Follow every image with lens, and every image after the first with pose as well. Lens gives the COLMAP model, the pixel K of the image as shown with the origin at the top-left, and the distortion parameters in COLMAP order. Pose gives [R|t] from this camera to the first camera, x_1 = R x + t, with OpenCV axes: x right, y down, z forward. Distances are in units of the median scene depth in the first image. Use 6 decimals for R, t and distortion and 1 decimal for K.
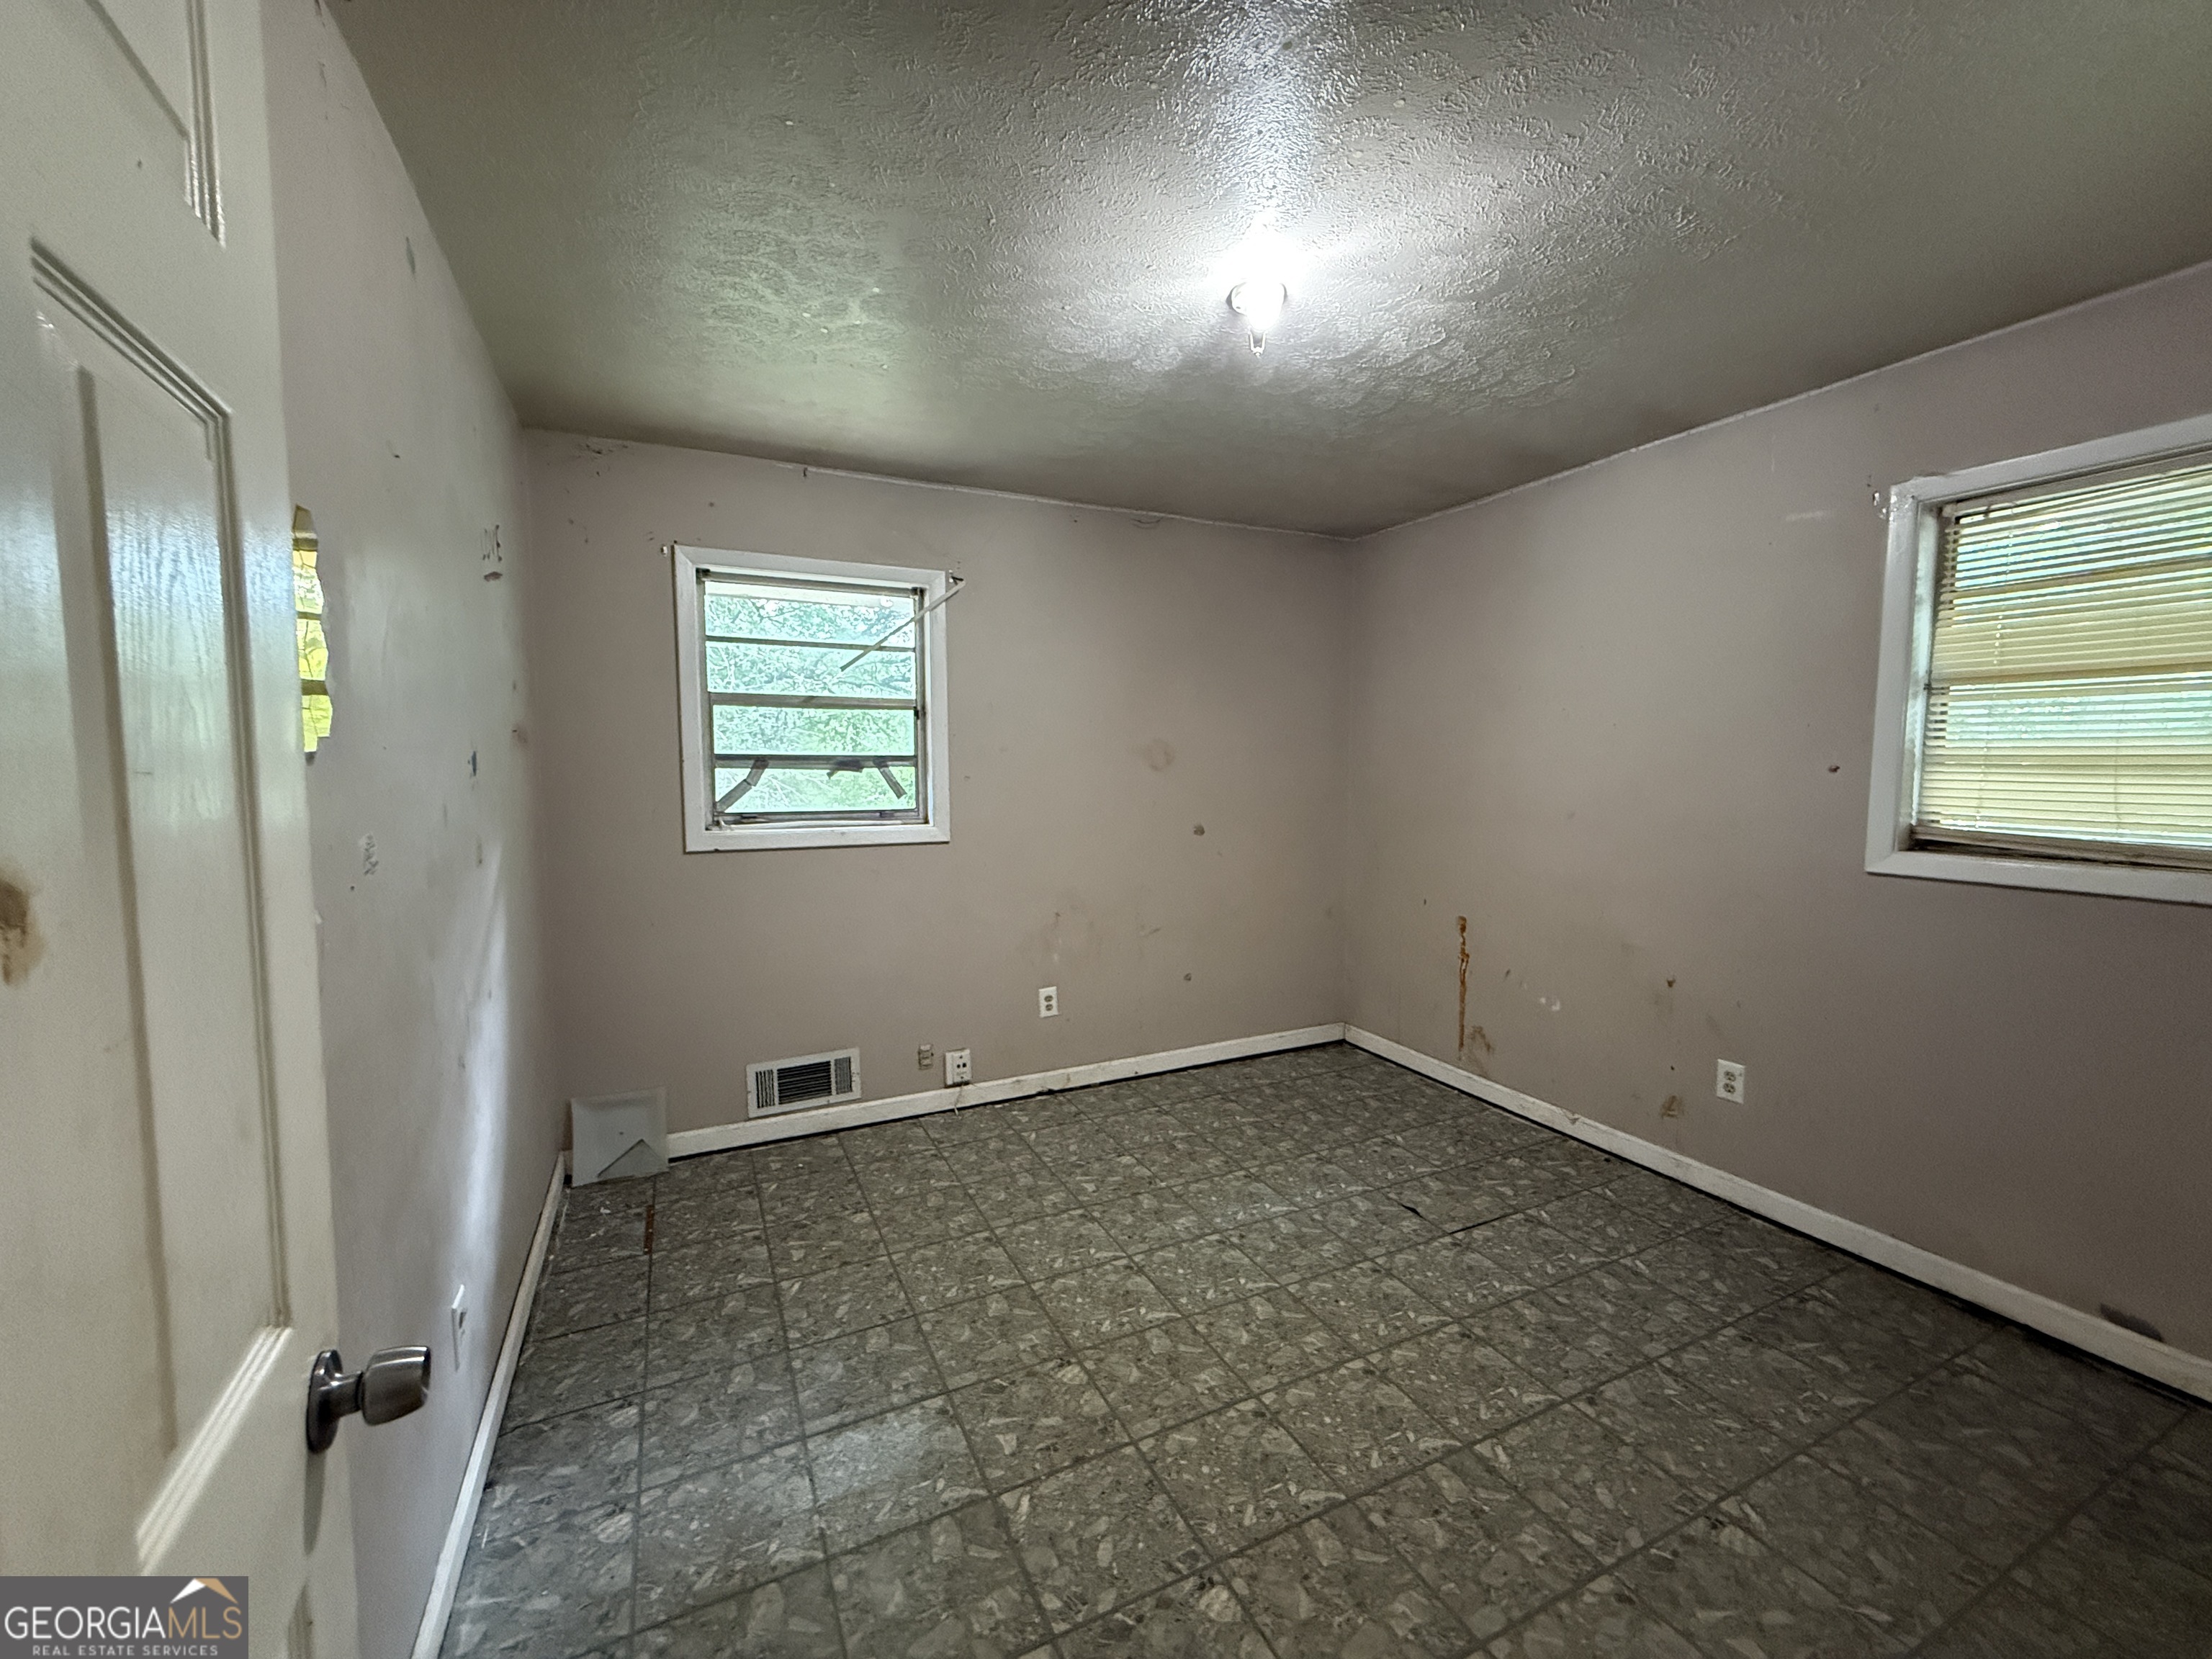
lens RADIAL K [[881.6, 0, 1102.9], [0, 881.6, 832.1], [0, 0, 1]] dist [-0.001331, 0.000185]
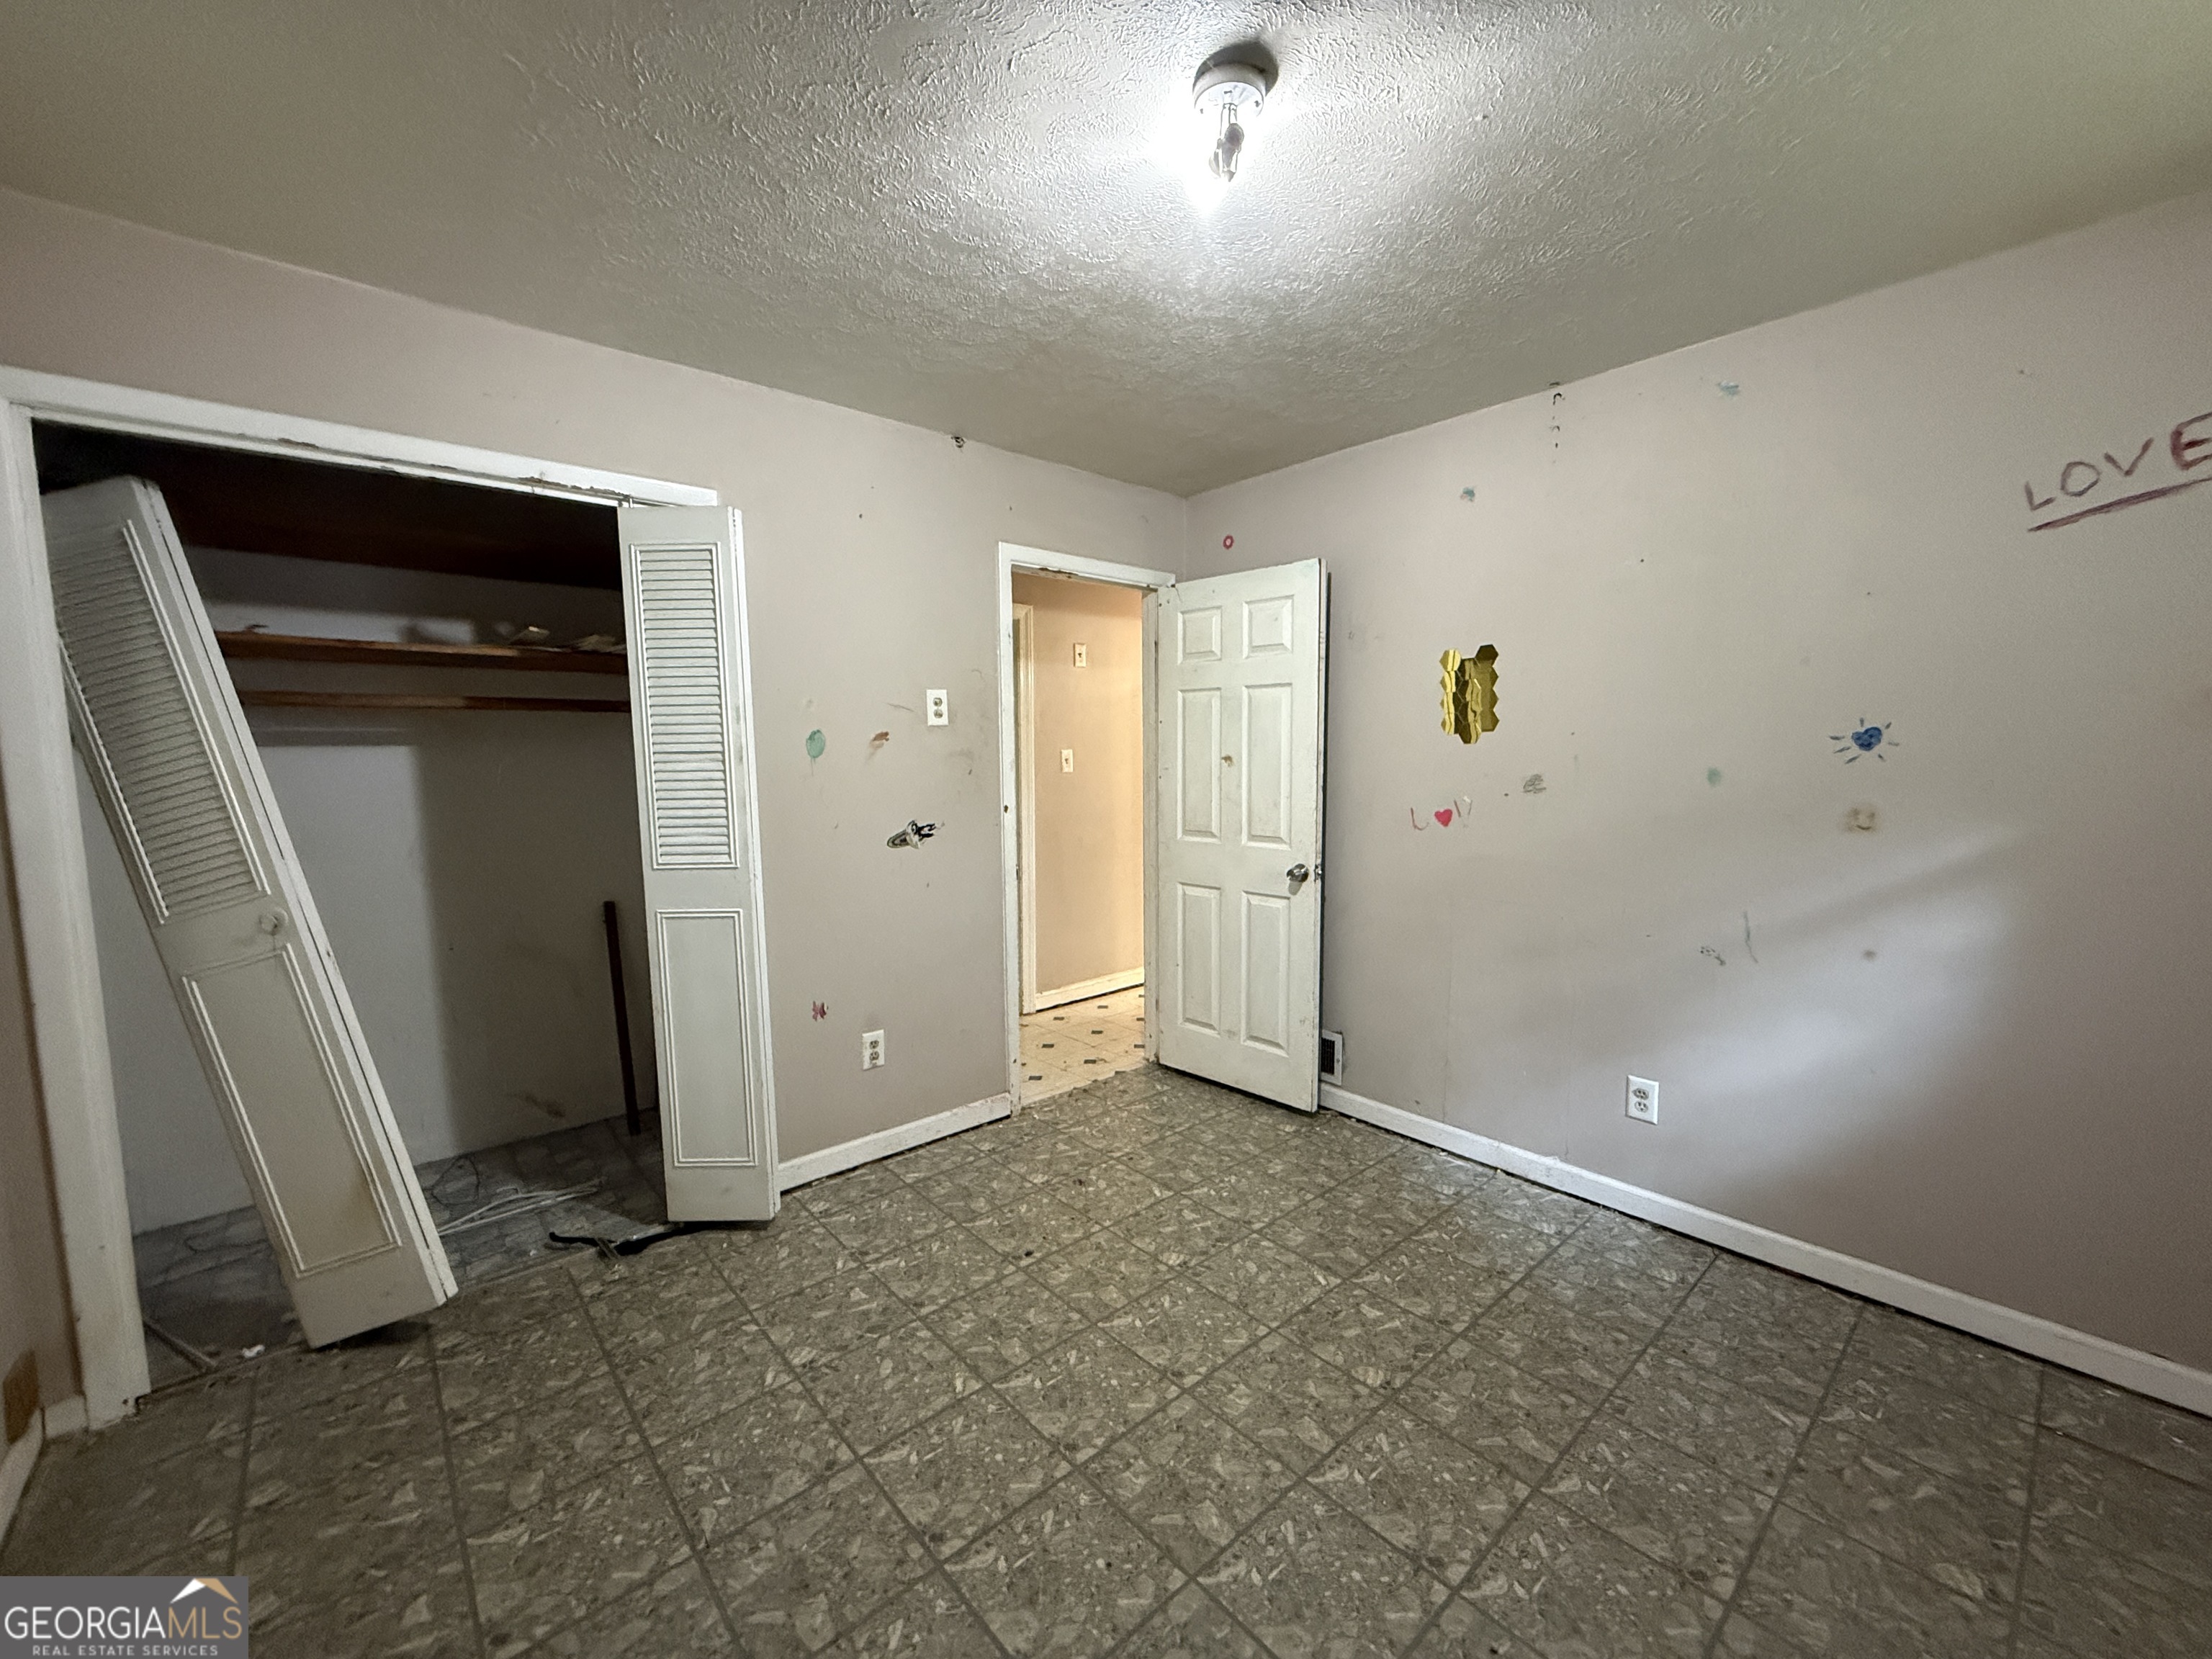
lens RADIAL K [[881.6, 0, 1102.9], [0, 881.6, 832.1], [0, 0, 1]] dist [-0.001331, 0.000185]
pose [[-0.963981, 0.035552, -0.263584, 0.485580], [-0.011279, 0.984670, 0.174061, -0.138416], [0.265732, 0.170765, -0.948802, 1.753257]]
